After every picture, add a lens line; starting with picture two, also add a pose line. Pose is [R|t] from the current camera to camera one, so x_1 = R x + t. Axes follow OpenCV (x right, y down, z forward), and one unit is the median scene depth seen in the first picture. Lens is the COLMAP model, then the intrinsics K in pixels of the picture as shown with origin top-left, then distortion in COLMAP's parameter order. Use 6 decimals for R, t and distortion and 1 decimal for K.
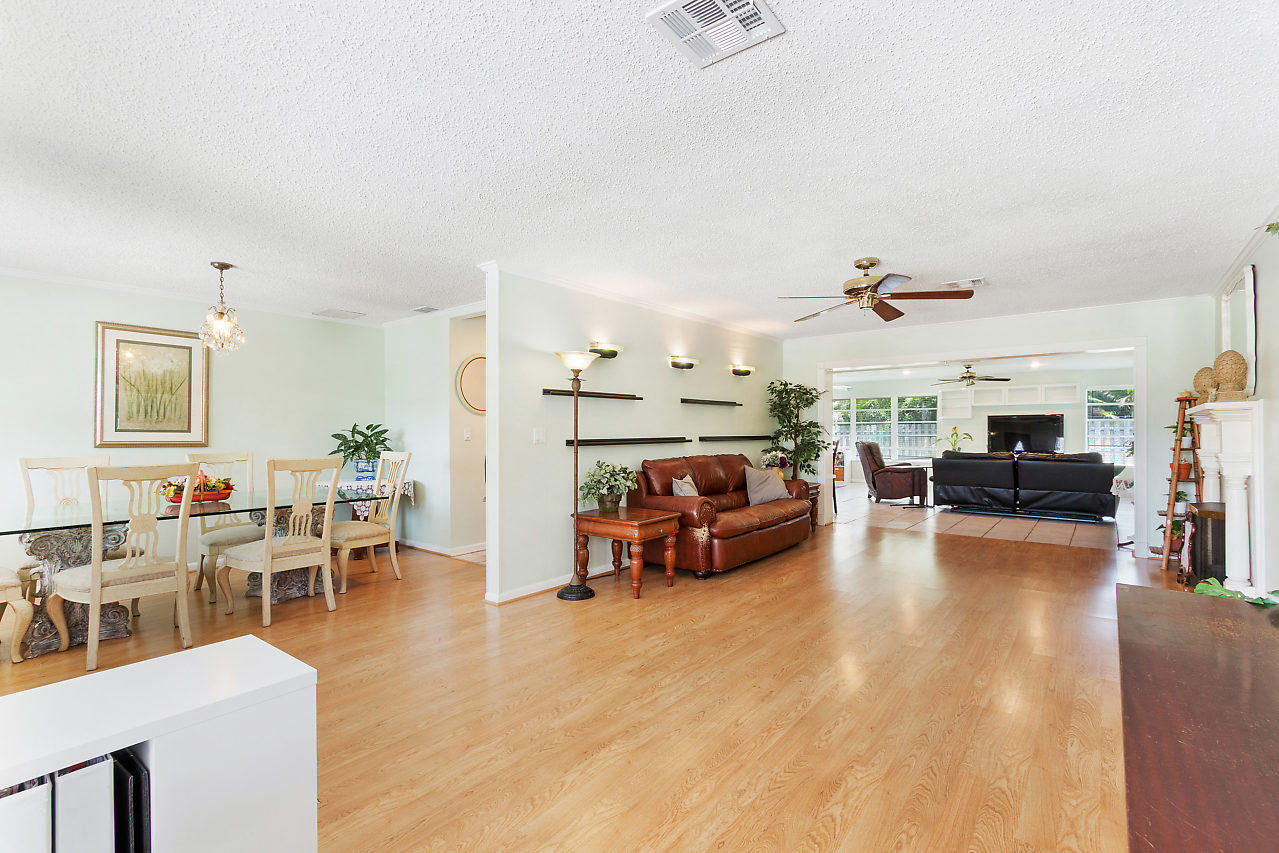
lens RADIAL K [[589.1, 0, 642.9], [0, 589.1, 430.4], [0, 0, 1]] dist [0.002269, -0.000435]
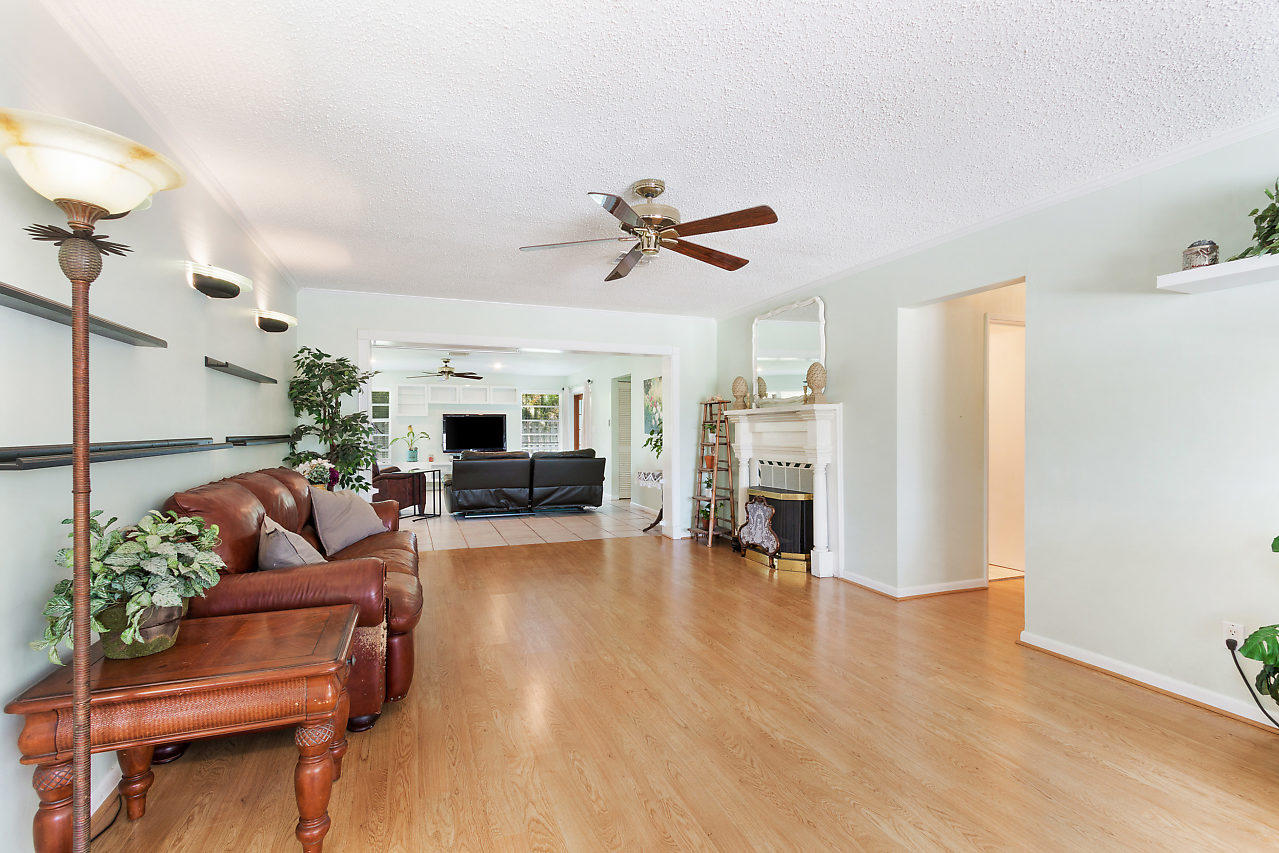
lens RADIAL K [[589.1, 0, 643.6], [0, 589.1, 431.8], [0, 0, 1]] dist [0.002269, -0.000435]
pose [[0.515490, -0.001926, 0.856893, -0.128403], [0.001435, 0.999998, 0.001384, 0.005094], [-0.856894, 0.000517, 0.515492, 0.358138]]
